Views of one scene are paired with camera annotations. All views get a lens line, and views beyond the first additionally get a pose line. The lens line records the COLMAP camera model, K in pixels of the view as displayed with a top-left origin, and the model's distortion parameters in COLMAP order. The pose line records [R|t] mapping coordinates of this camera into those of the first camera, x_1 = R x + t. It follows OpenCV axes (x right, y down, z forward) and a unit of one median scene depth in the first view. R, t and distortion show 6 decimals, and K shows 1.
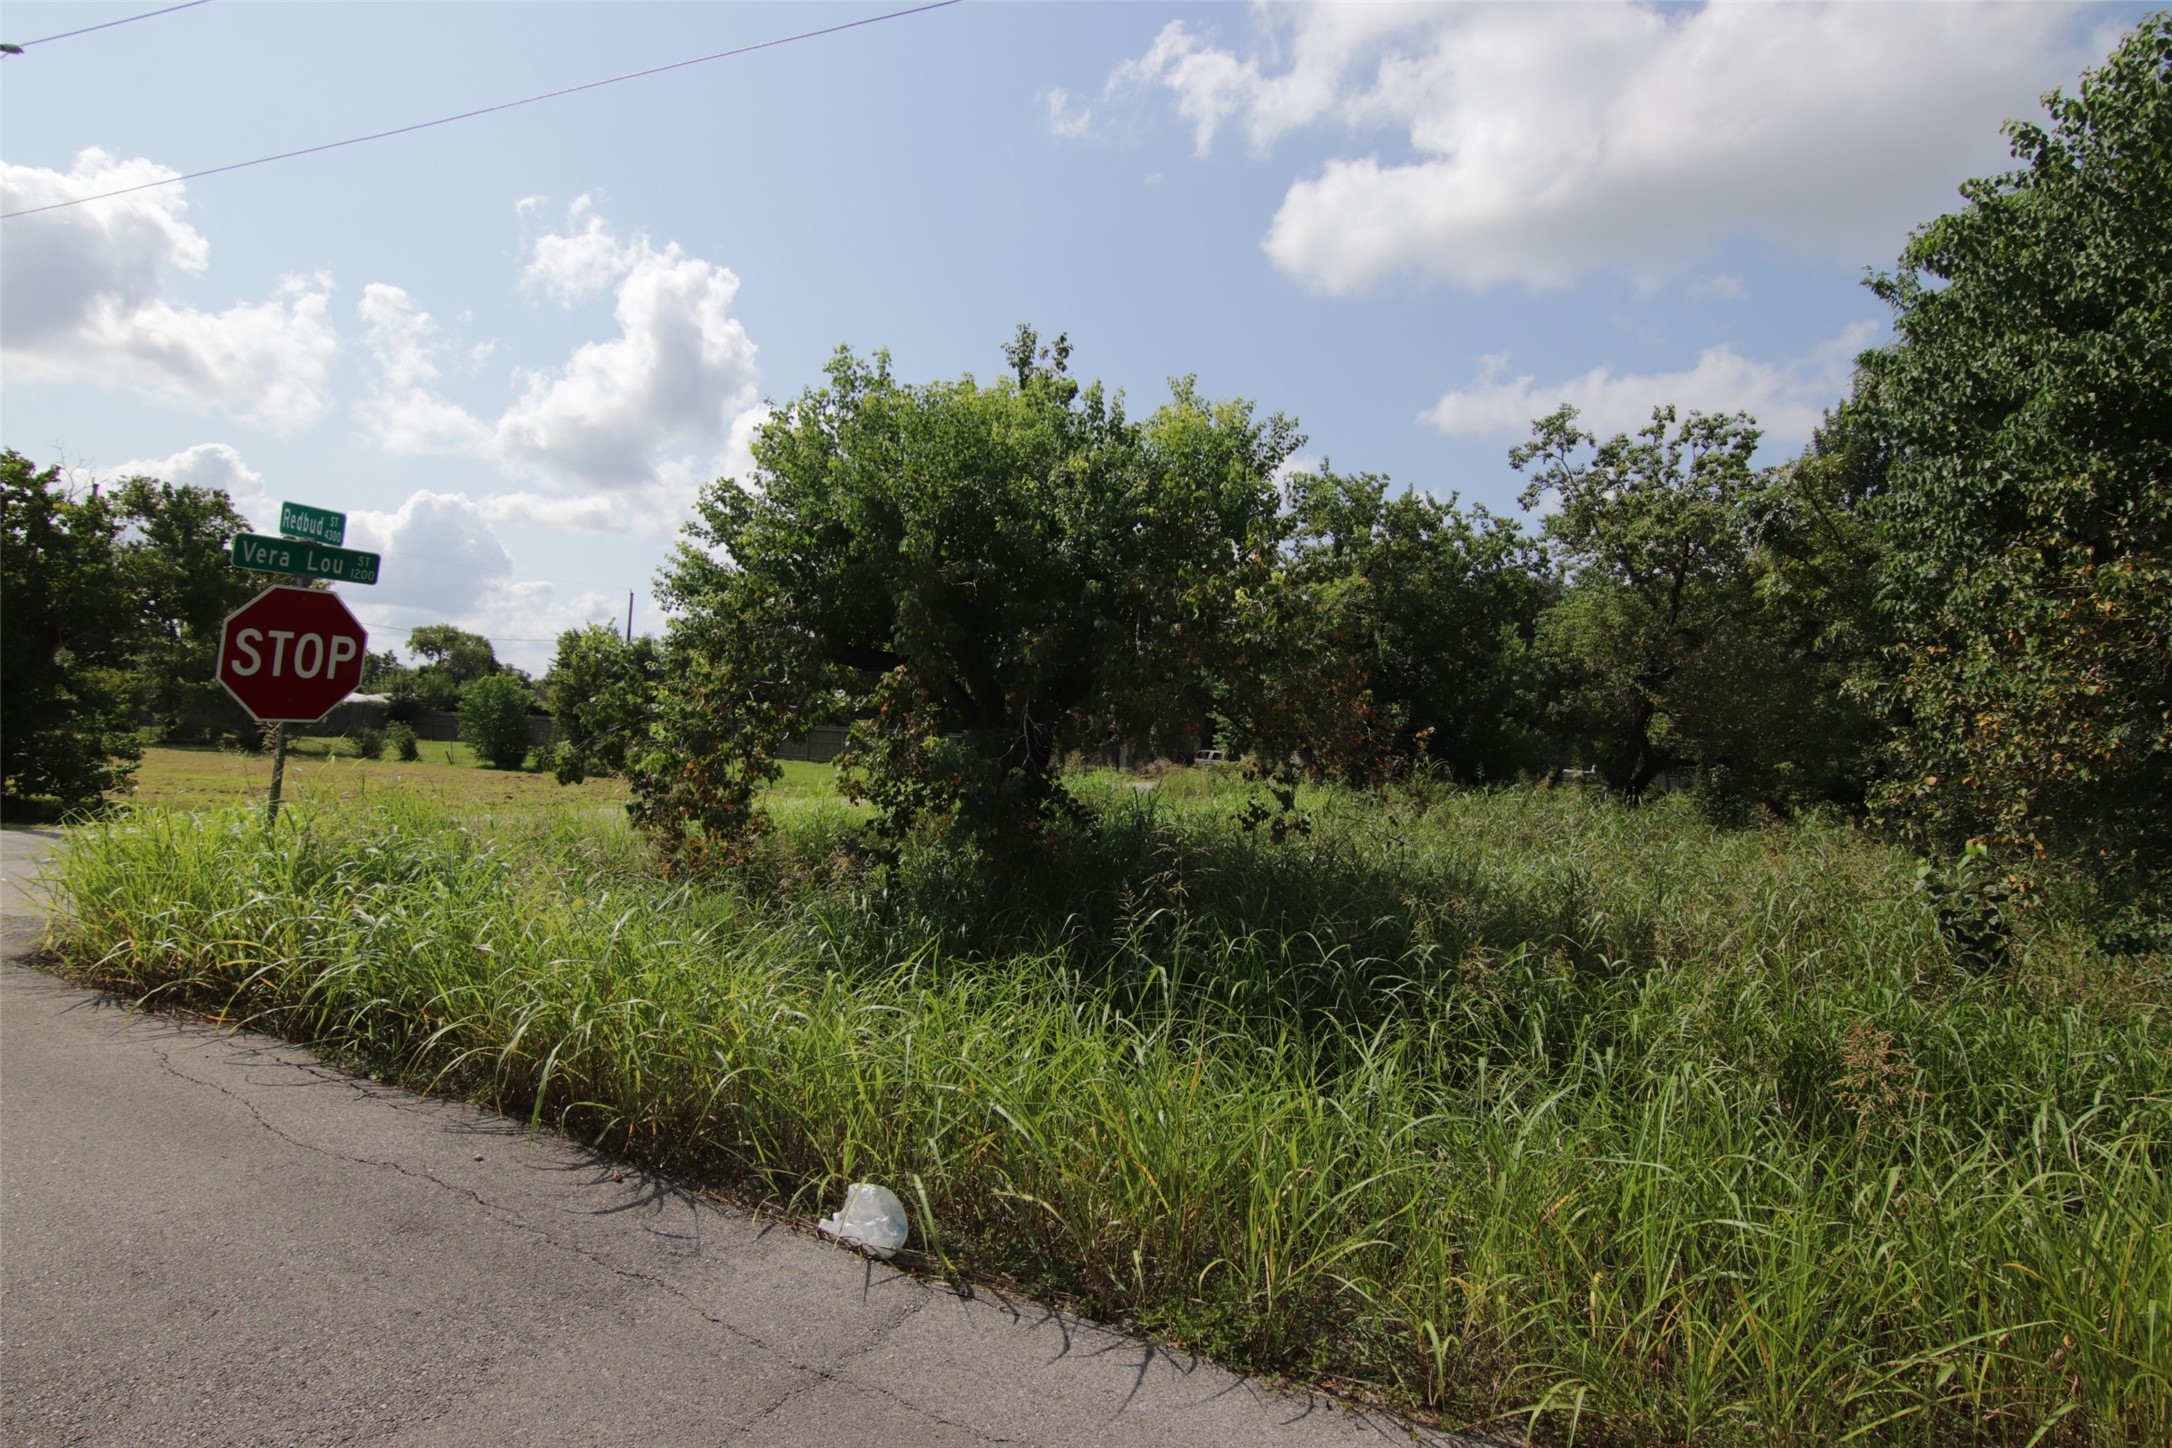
lens RADIAL K [[1111.6, 0, 1082.4], [0, 1111.6, 714.6], [0, 0, 1]] dist [0.001163, -0.016365]
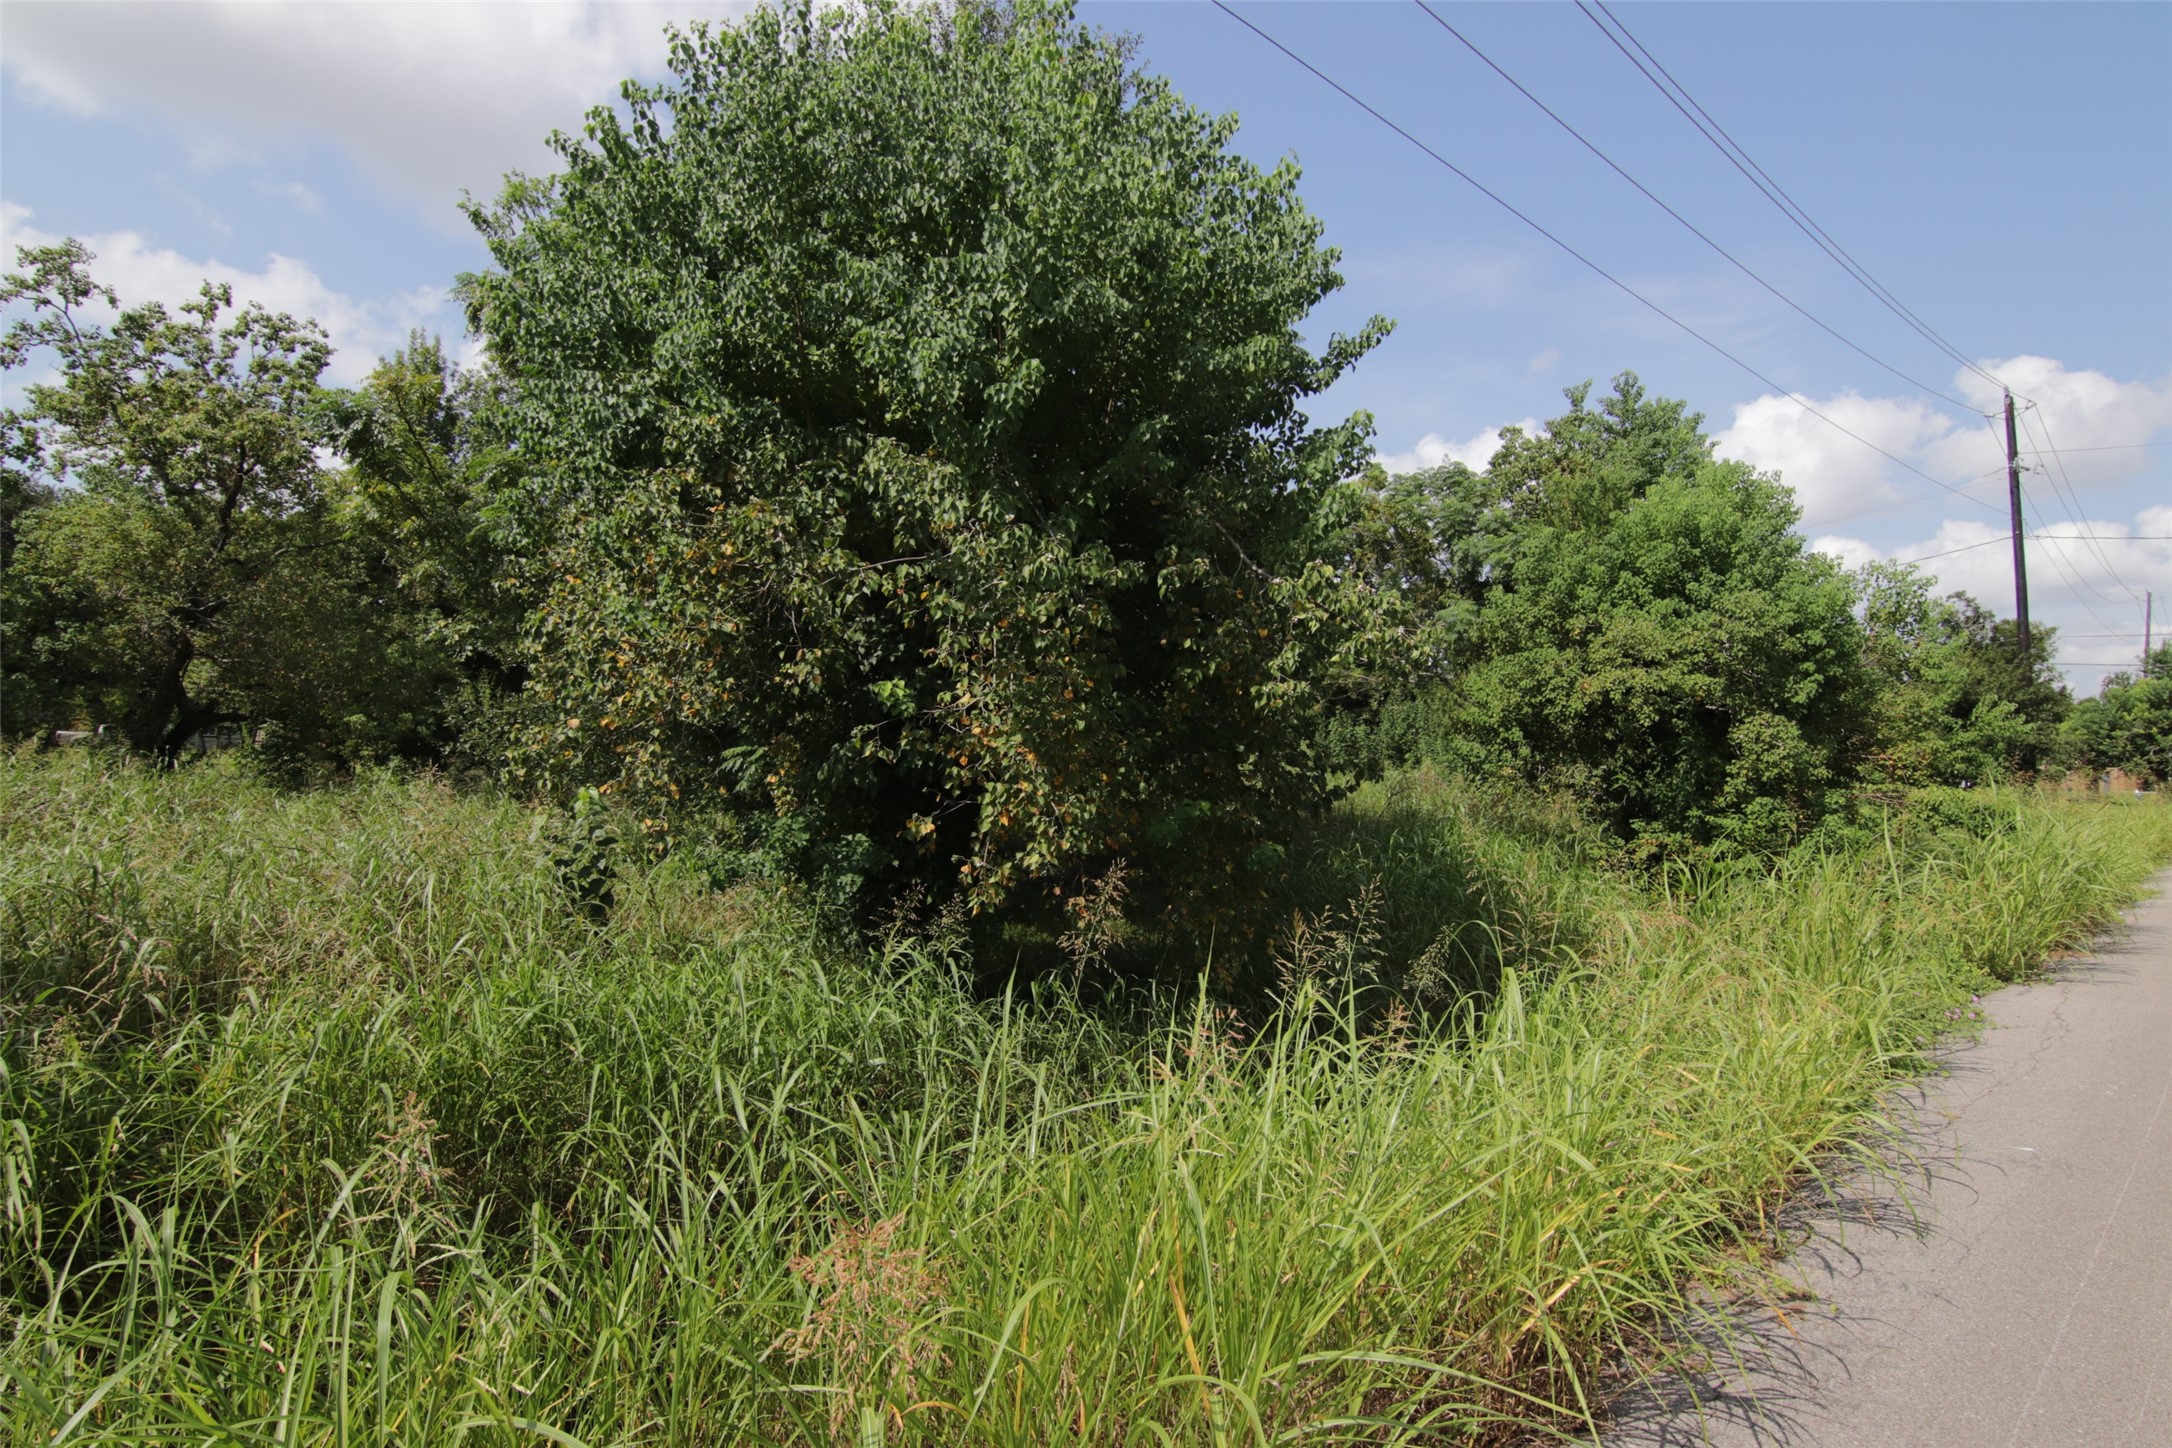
lens RADIAL K [[1111.6, 0, 1082.4], [0, 1111.6, 714.6], [0, 0, 1]] dist [0.001163, -0.016365]
pose [[0.400179, -0.006865, 0.916411, 0.069272], [-0.027993, 0.999414, 0.019711, 0.015780], [-0.916009, -0.033542, 0.399752, 0.170678]]
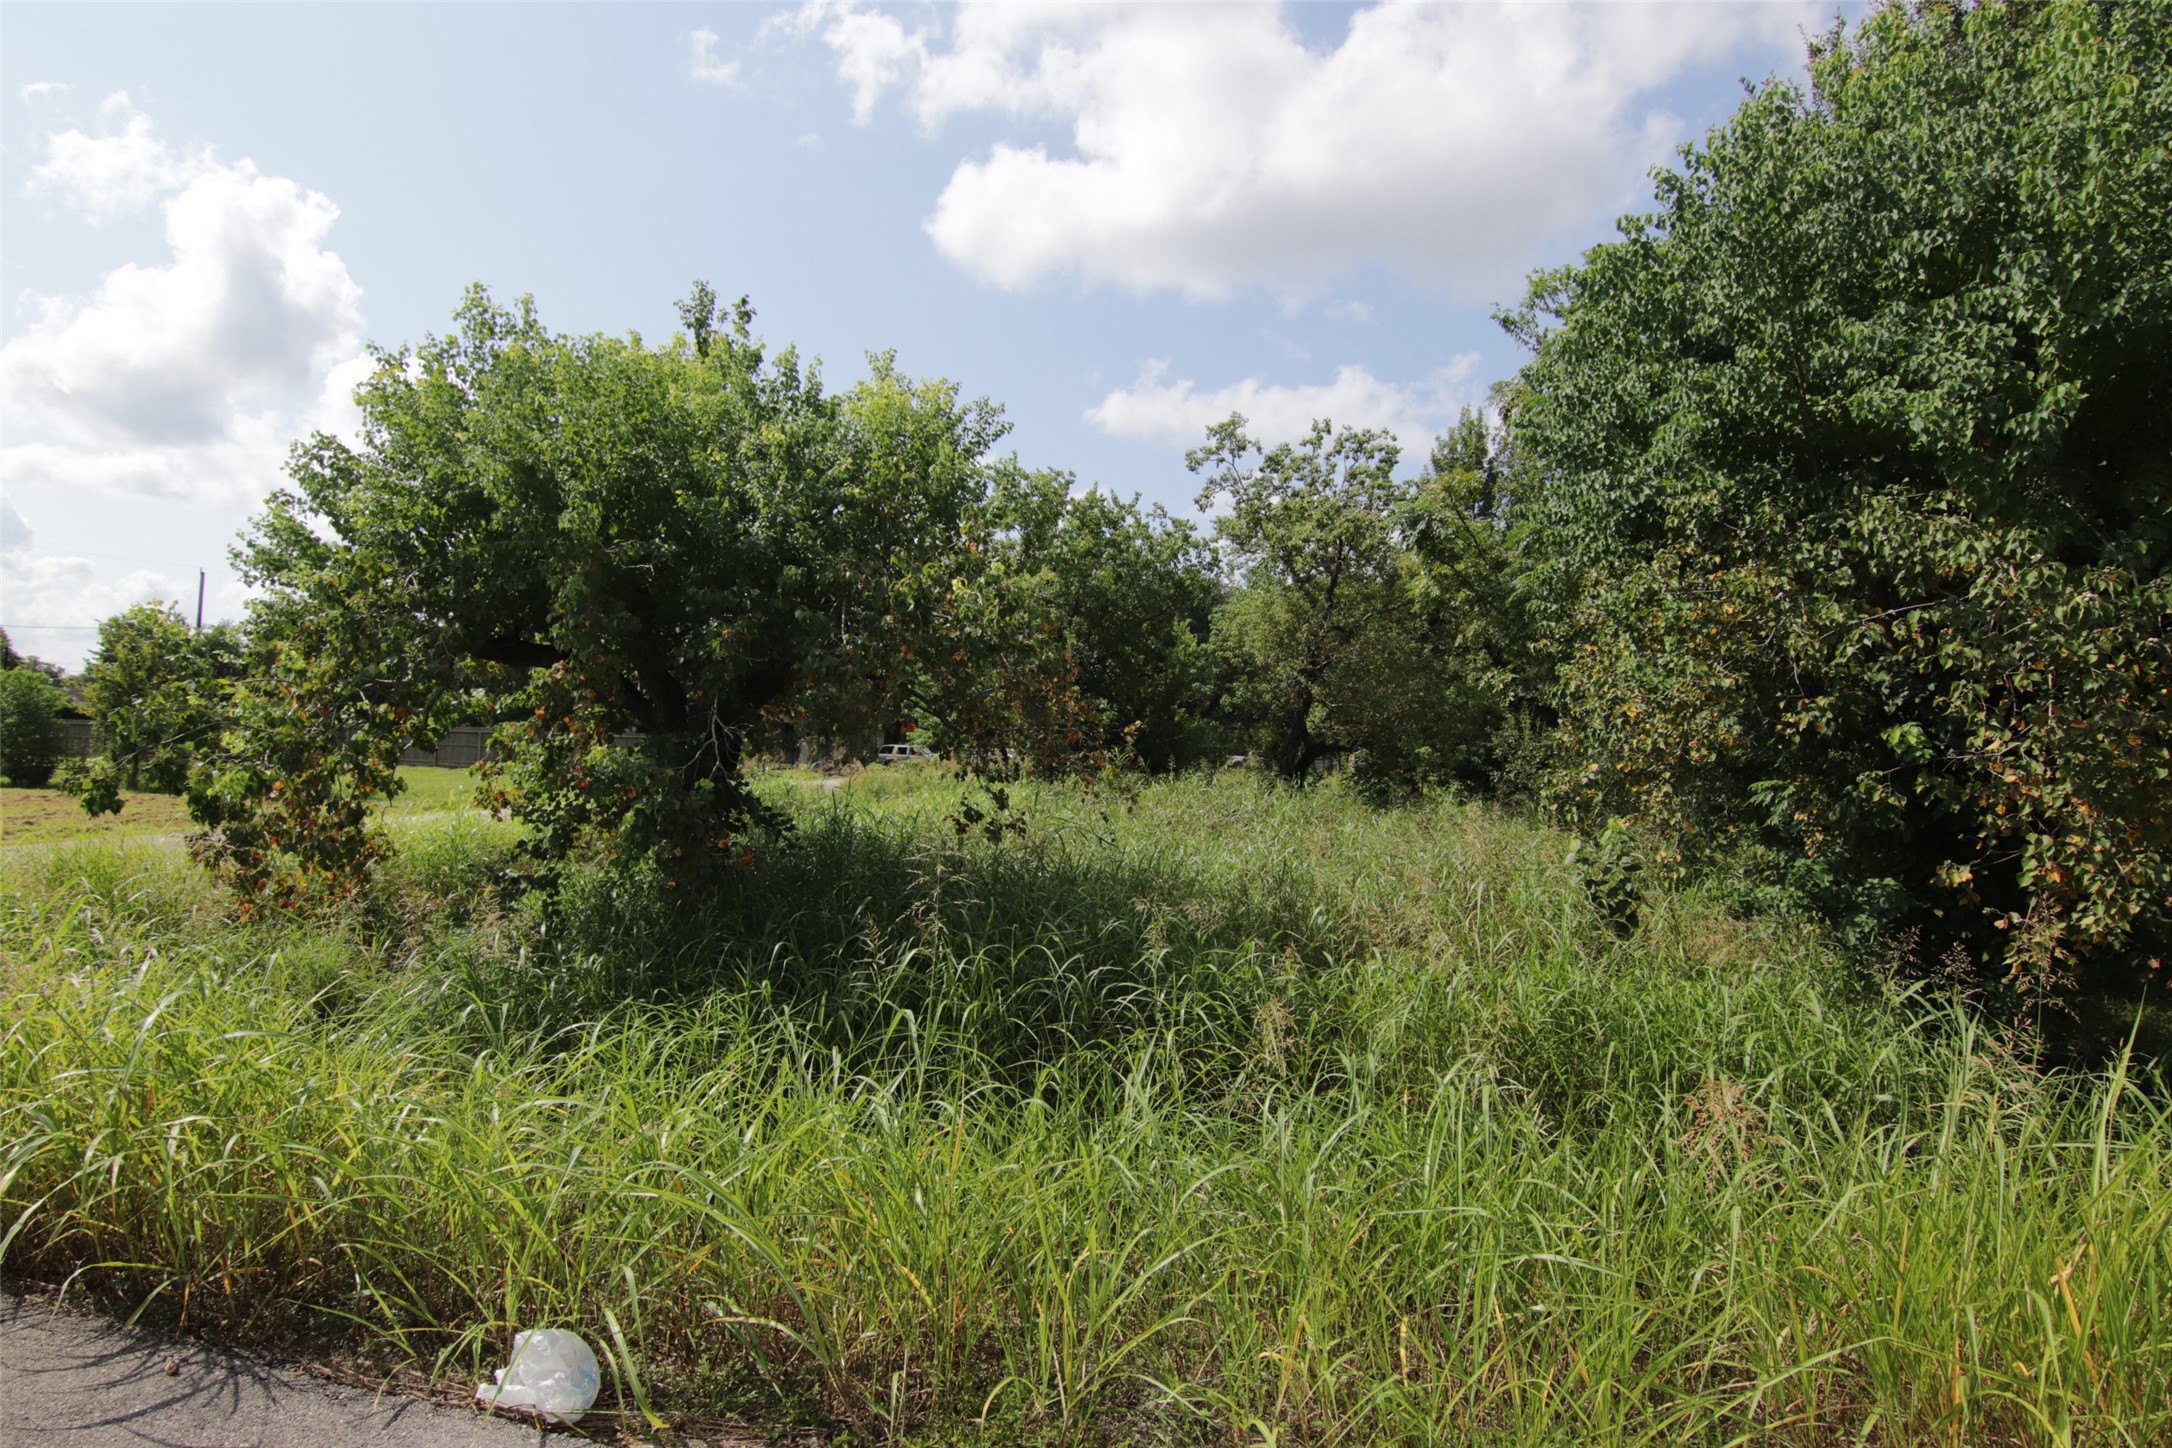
lens RADIAL K [[1111.6, 0, 1082.4], [0, 1111.6, 714.6], [0, 0, 1]] dist [0.001163, -0.016365]
pose [[0.959494, -0.013151, 0.281421, -0.016369], [0.011375, 0.999904, 0.007942, -0.004211], [-0.281498, -0.004420, 0.959552, 0.058024]]
